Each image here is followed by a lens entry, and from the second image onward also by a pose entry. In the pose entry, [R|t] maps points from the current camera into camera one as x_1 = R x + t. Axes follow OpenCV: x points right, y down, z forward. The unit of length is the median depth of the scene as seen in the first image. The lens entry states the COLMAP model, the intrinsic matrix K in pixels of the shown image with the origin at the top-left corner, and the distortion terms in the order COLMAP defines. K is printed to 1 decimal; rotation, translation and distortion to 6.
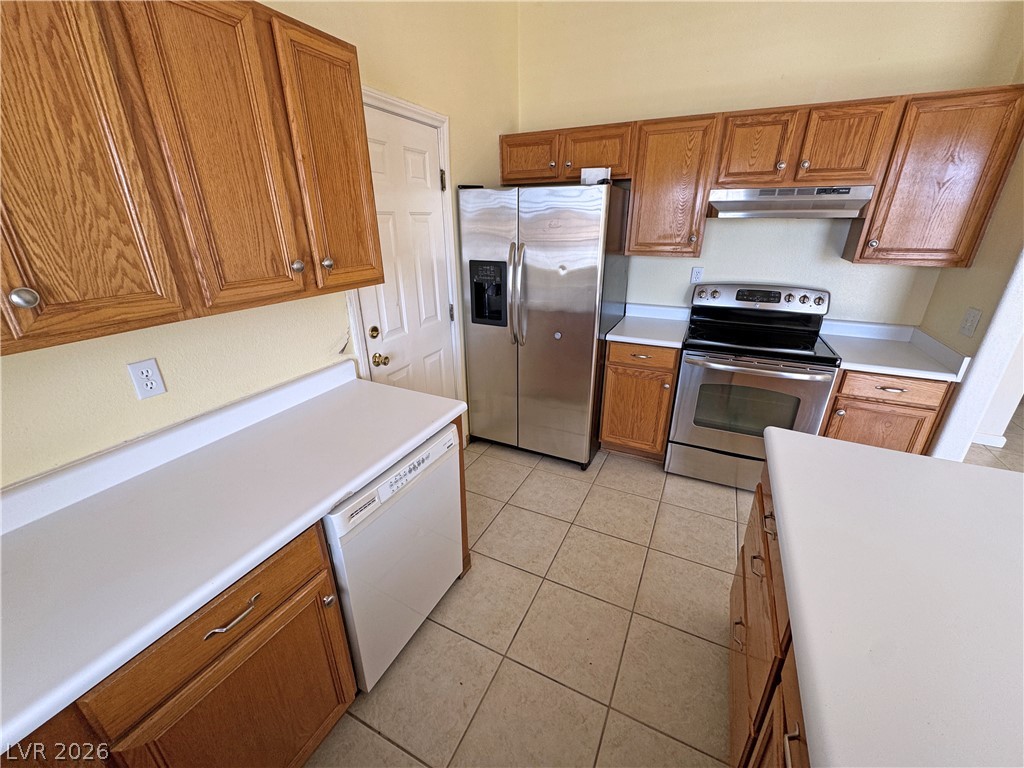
lens RADIAL K [[410.0, 0, 509.1], [0, 410.0, 380.4], [0, 0, 1]] dist [0.002551, -0.000159]
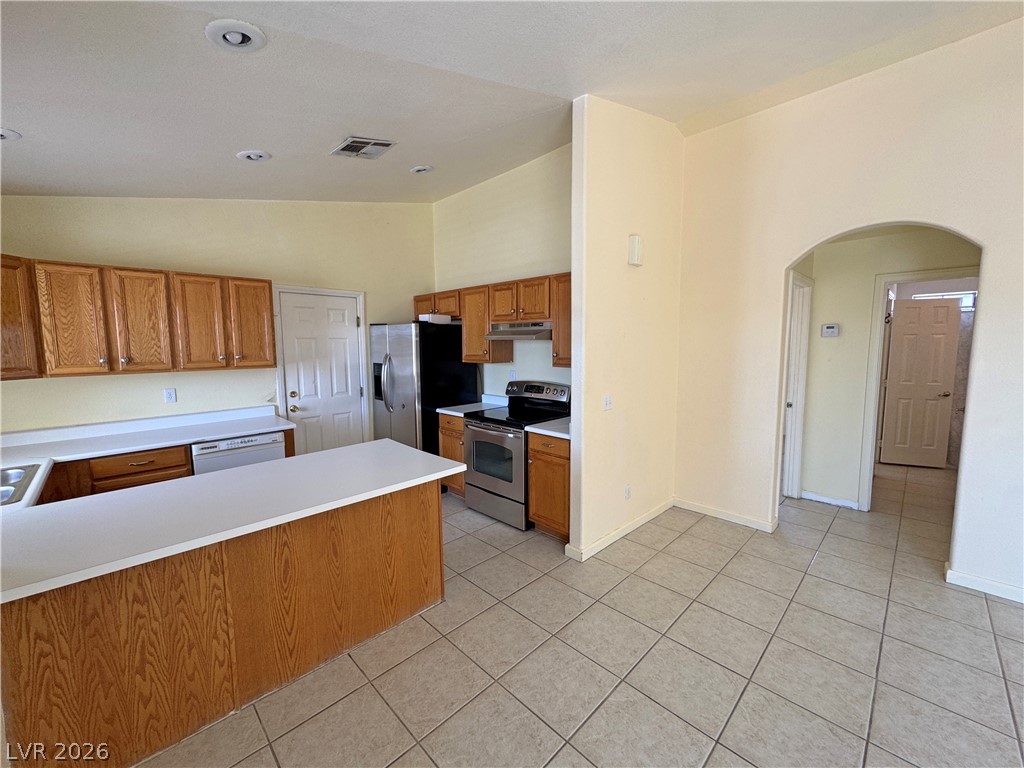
lens RADIAL K [[410.0, 0, 510.0], [0, 410.0, 382.8], [0, 0, 1]] dist [0.002551, -0.000159]
pose [[0.943587, 0.031078, -0.329662, 1.197227], [-0.119478, 0.960472, -0.251434, 0.184671], [0.308817, 0.276637, 0.910002, -0.452694]]
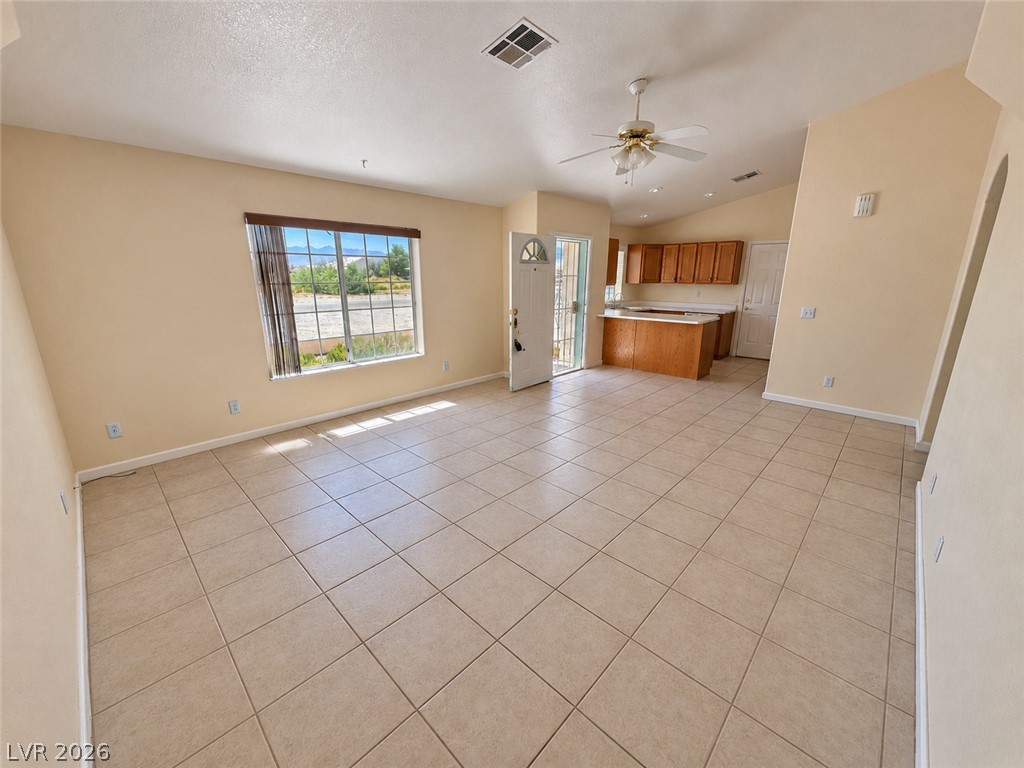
lens RADIAL K [[411.5, 0, 513.2], [0, 411.5, 379.4], [0, 0, 1]] dist [-0.004495, 0.000301]
pose [[-0.305802, 0.248790, -0.919015, 3.590612], [-0.348536, 0.869002, 0.351225, -0.057138], [0.886007, 0.427715, -0.179031, 0.079837]]
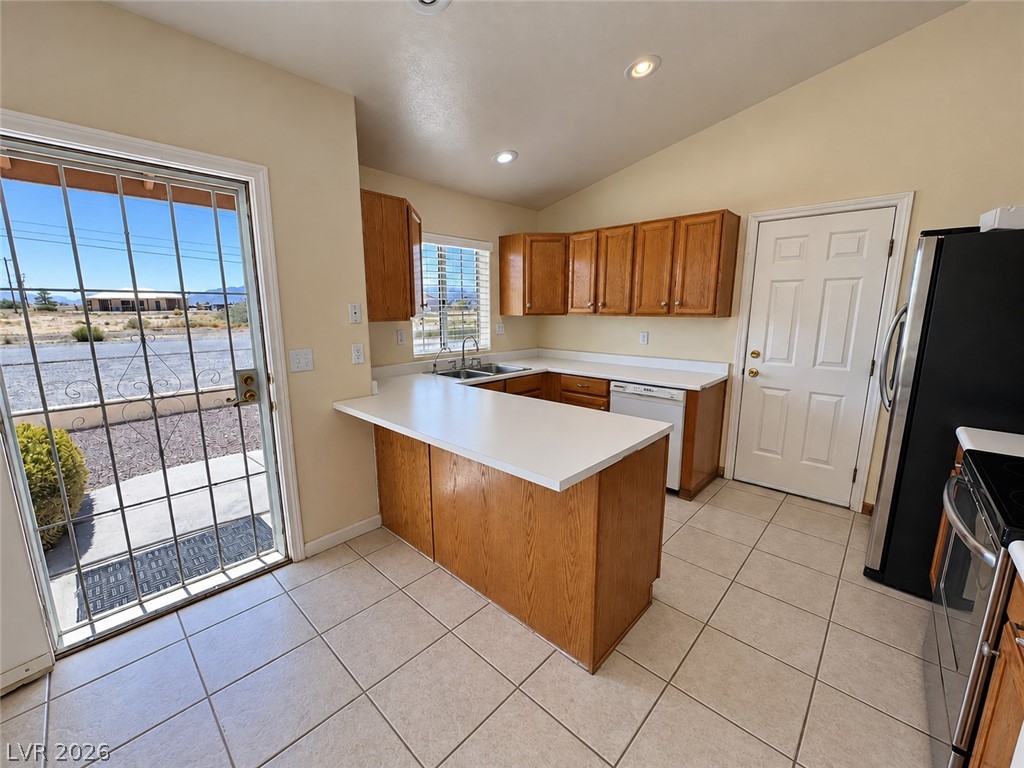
lens RADIAL K [[411.5, 0, 510.9], [0, 411.5, 381.7], [0, 0, 1]] dist [-0.004495, 0.000301]
pose [[-0.298964, 0.182115, -0.936725, 1.314859], [-0.344204, 0.894960, 0.283851, -0.134654], [0.890025, 0.407285, -0.204876, 0.487966]]
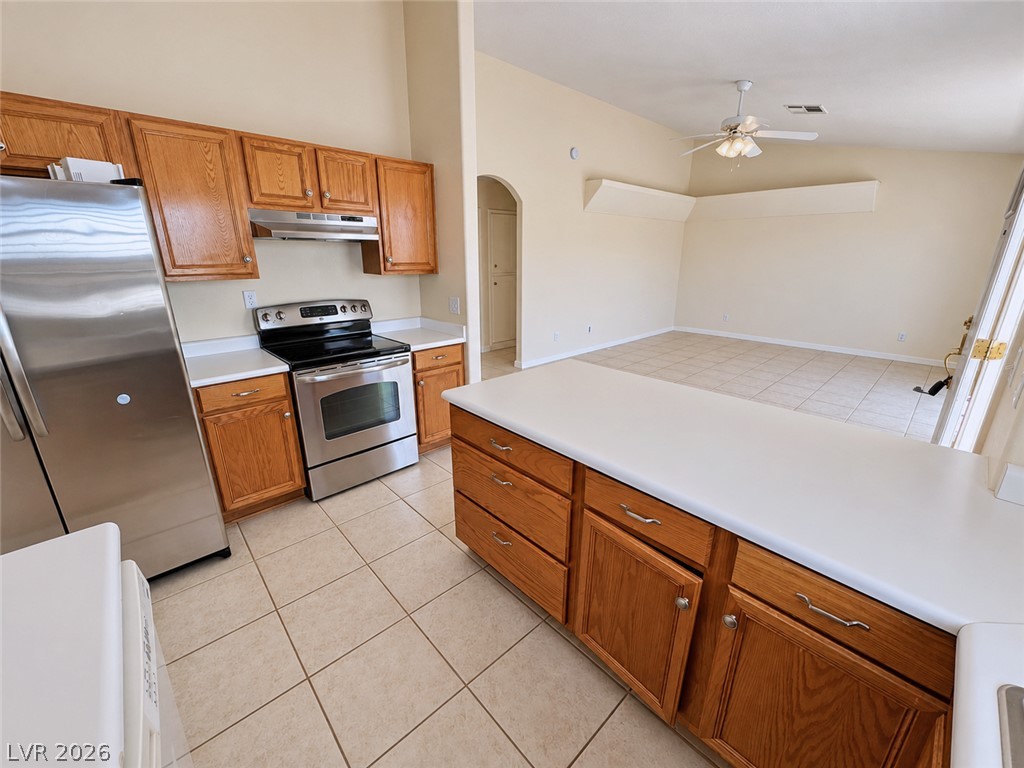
lens RADIAL K [[411.5, 0, 513.3], [0, 411.5, 381.1], [0, 0, 1]] dist [-0.004495, 0.000301]
pose [[0.361697, -0.271677, 0.891834, -0.267475], [0.337312, 0.929927, 0.146479, -0.022243], [-0.869135, 0.247846, 0.427991, 0.161425]]
